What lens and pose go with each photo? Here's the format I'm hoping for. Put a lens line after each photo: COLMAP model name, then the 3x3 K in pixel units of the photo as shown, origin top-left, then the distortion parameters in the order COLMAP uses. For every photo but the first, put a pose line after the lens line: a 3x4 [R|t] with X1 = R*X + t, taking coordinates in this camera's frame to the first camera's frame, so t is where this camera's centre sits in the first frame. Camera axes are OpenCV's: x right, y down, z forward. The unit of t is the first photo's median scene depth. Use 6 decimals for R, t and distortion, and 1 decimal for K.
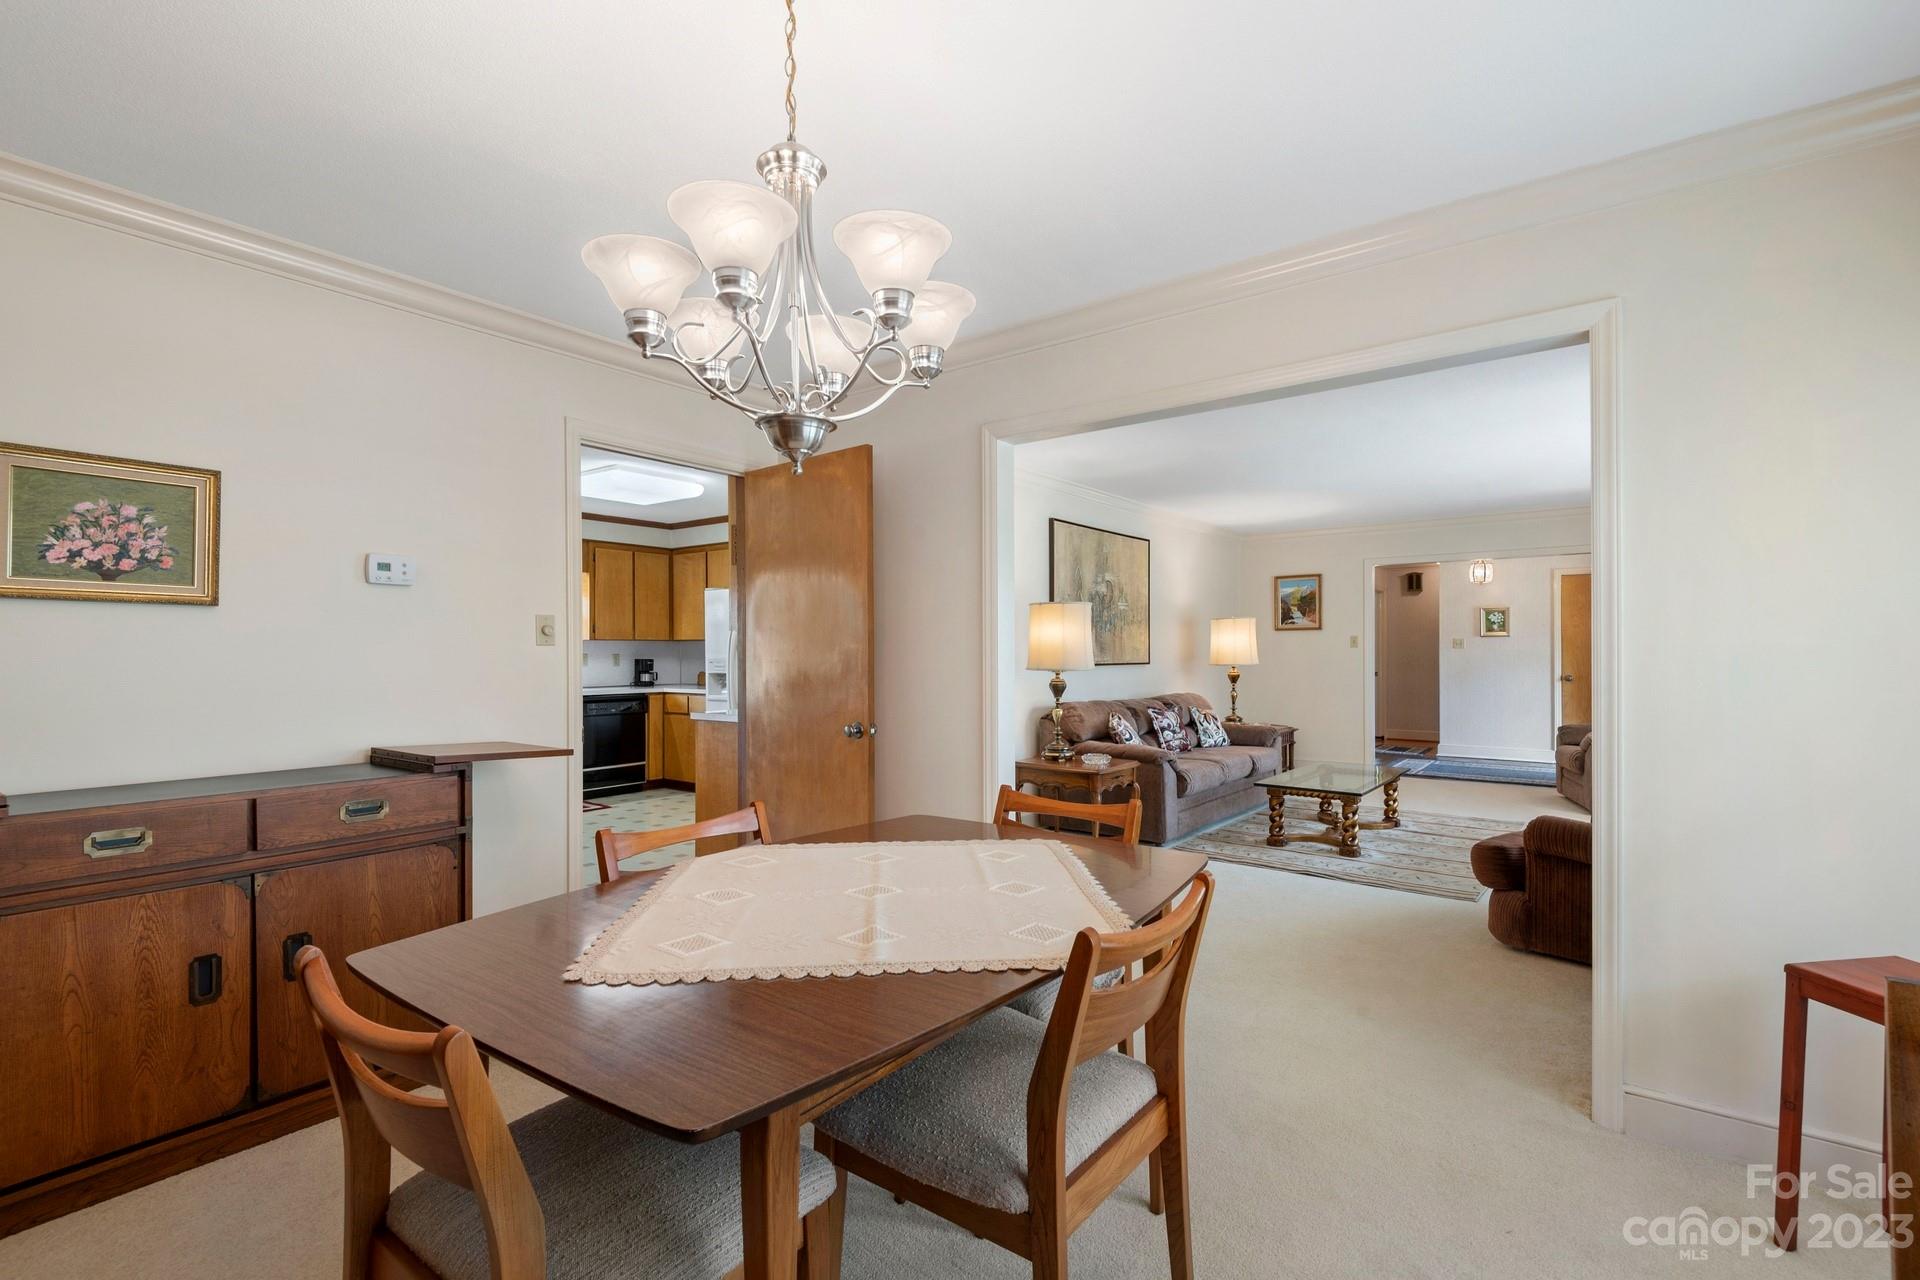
lens RADIAL K [[848.3, 0, 960.7], [0, 848.3, 654.1], [0, 0, 1]] dist [0.018739, -0.000179]
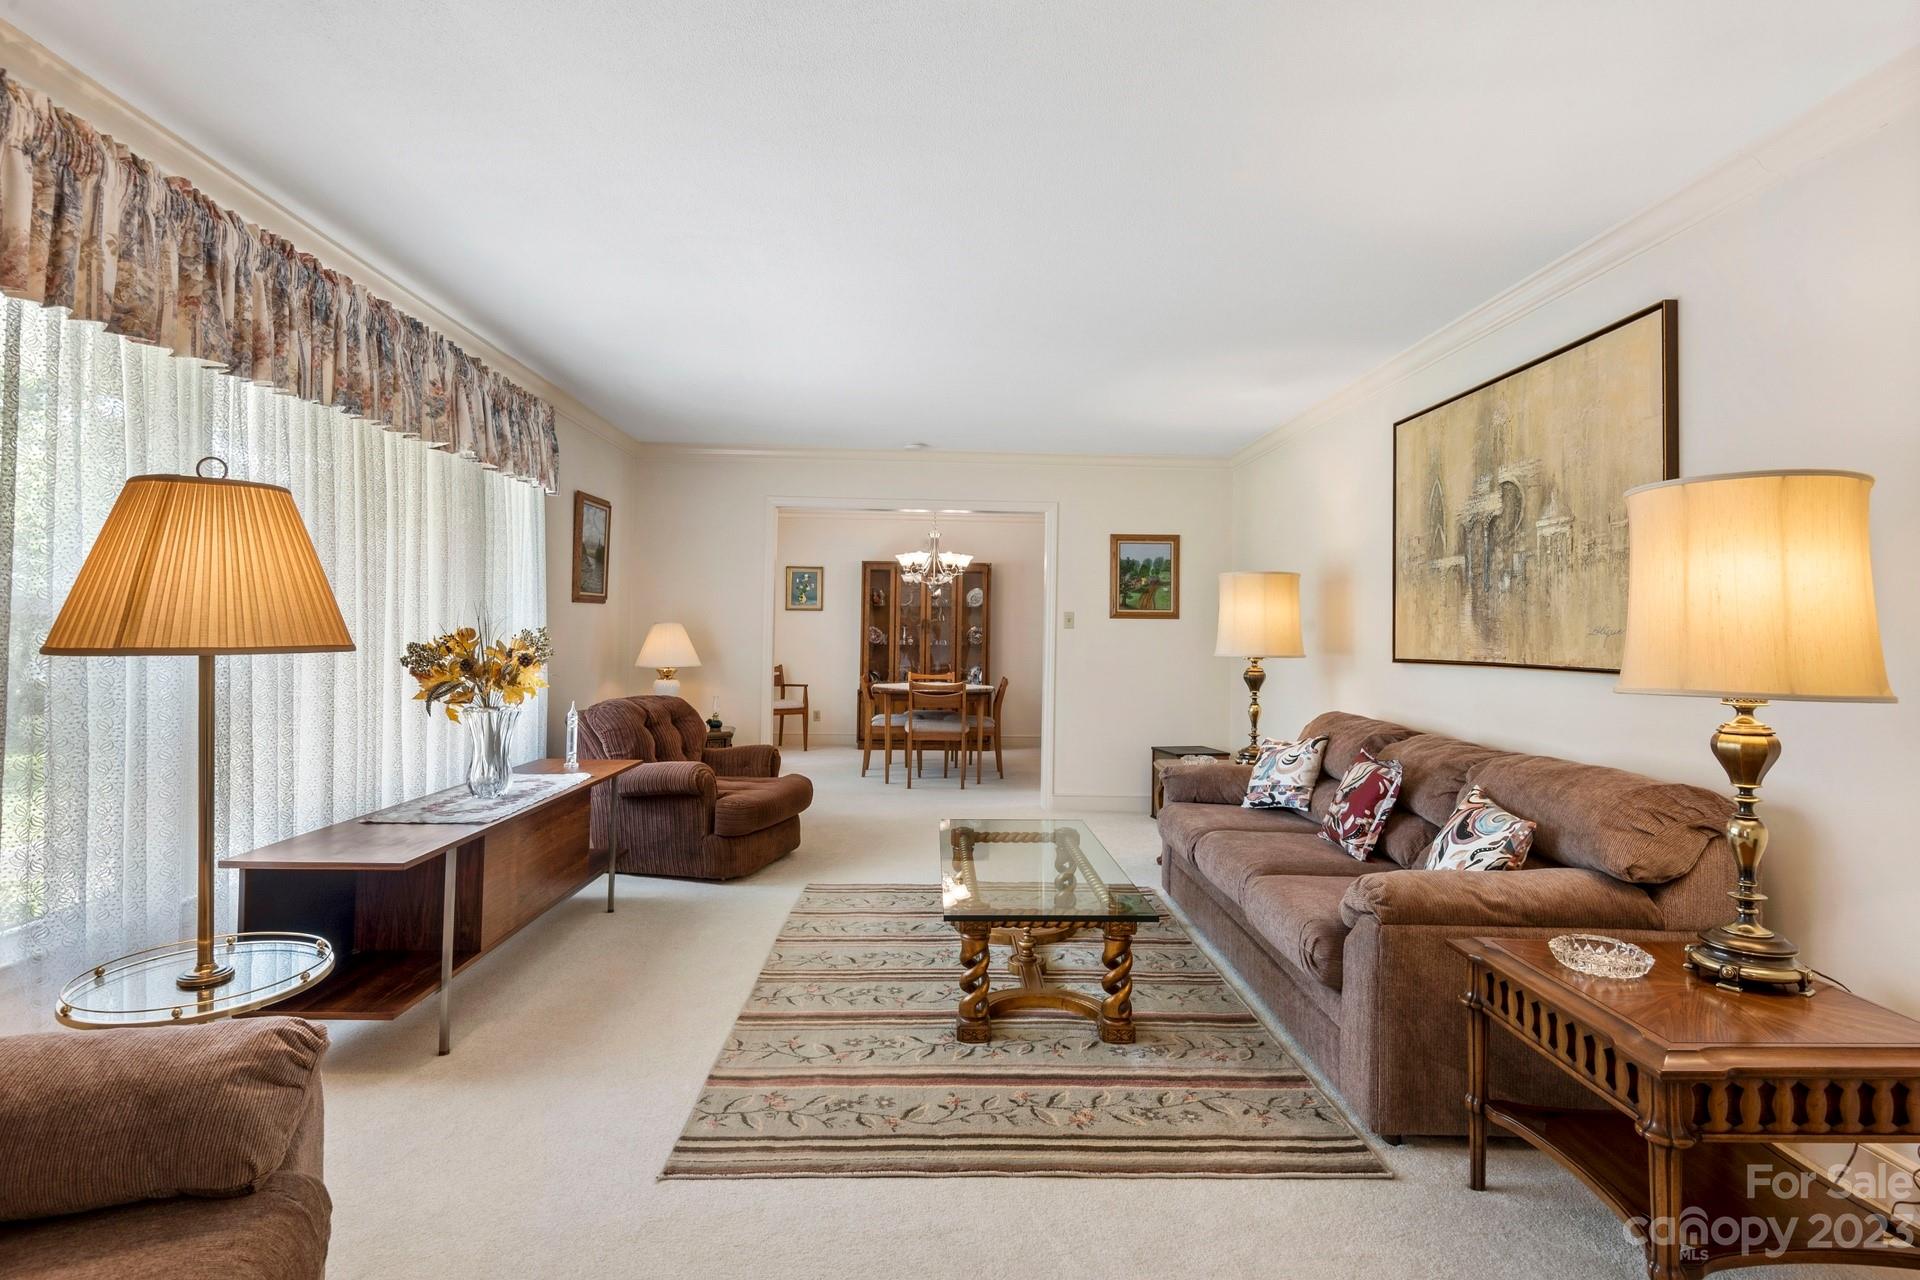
lens RADIAL K [[968.7, 0, 960.7], [0, 968.7, 619.0], [0, 0, 1]] dist [0.027153, -0.028633]
pose [[-0.781047, -0.022008, -0.624084, 0.624705], [-0.018738, 0.999755, -0.011805, -0.000735], [0.624191, 0.002474, -0.781268, 1.053235]]
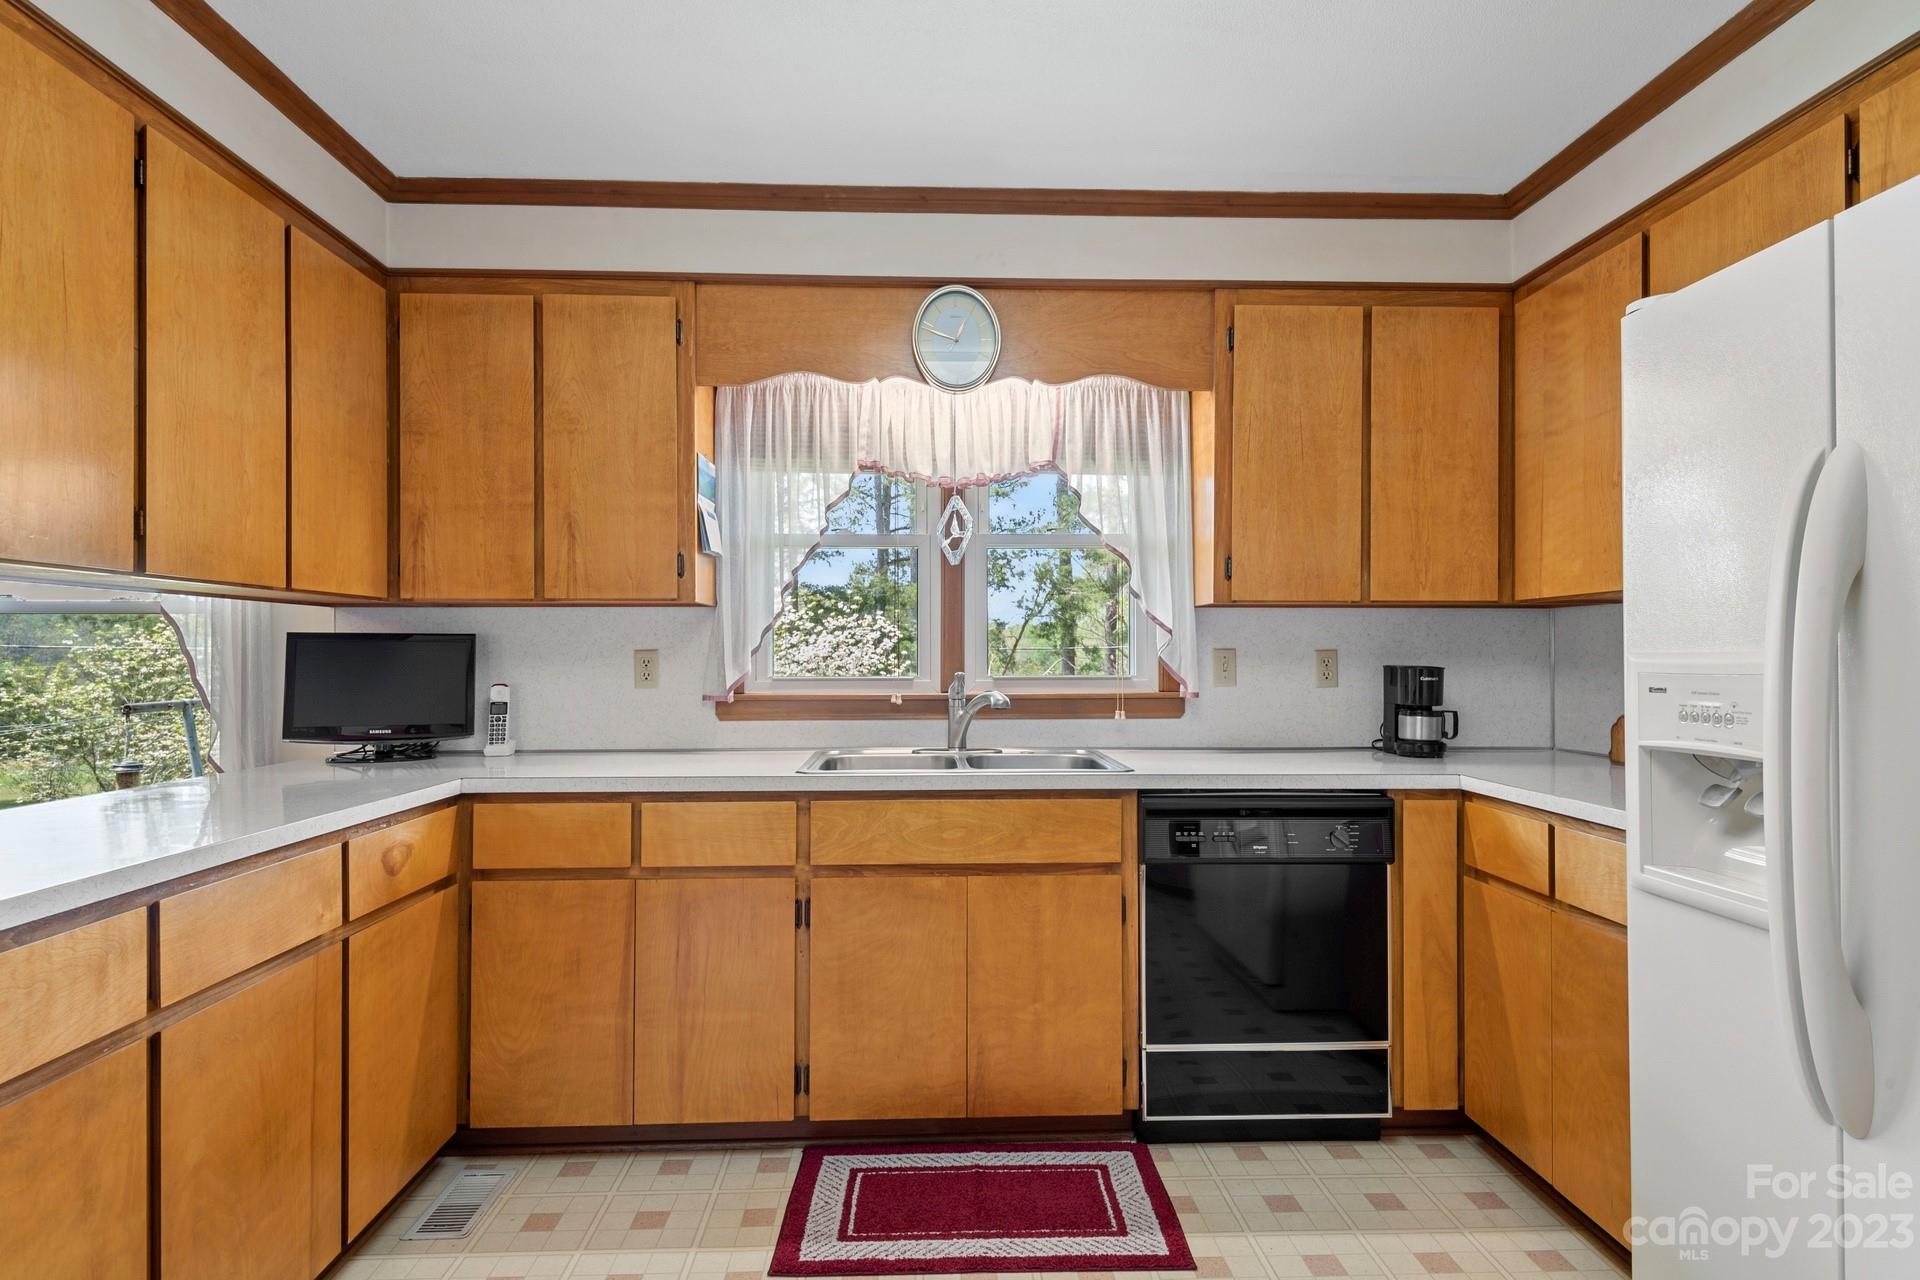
lens RADIAL K [[1037.8, 0, 965.0], [0, 1037.8, 652.6], [0, 0, 1]] dist [0.039024, -0.031316]
pose [[0.633784, -0.003021, -0.773504, -0.190650], [0.001988, 0.999995, -0.002276, 0.001417], [0.773507, -0.000095, 0.633787, 0.662516]]
